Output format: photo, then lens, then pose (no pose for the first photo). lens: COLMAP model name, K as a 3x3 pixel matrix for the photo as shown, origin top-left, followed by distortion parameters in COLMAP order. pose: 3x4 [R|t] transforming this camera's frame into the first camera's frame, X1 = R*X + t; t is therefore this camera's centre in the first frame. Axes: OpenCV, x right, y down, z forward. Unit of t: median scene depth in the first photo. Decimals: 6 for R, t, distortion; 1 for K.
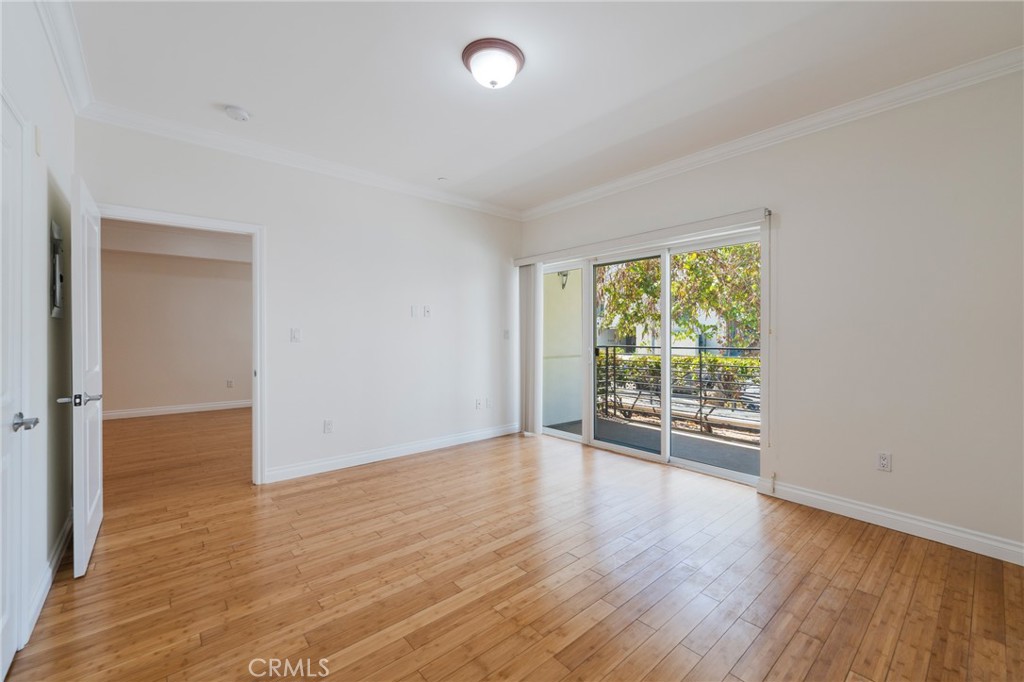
lens RADIAL K [[421.4, 0, 537.3], [0, 421.4, 334.6], [0, 0, 1]] dist [-0.000661, -0.000078]
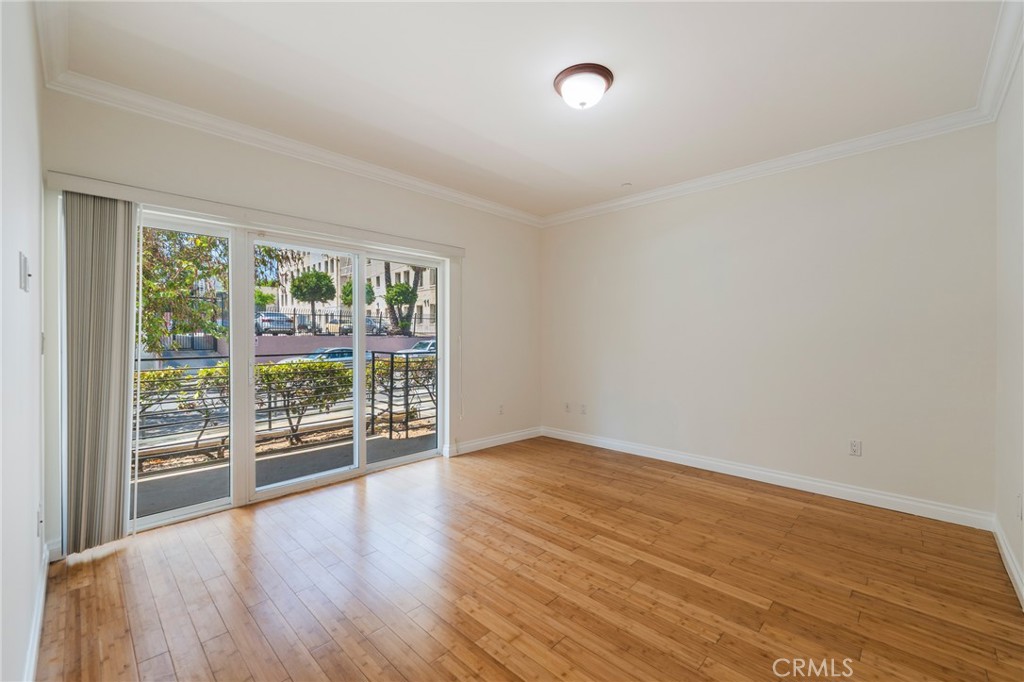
lens RADIAL K [[416.6, 0, 512.0], [0, 416.6, 341.0], [0, 0, 1]] dist [-0.001436, -0.000463]
pose [[-0.053830, -0.009024, 0.998509, -1.199841], [0.004585, 0.999946, 0.009284, -0.010645], [-0.998540, 0.005078, -0.053785, 1.293992]]
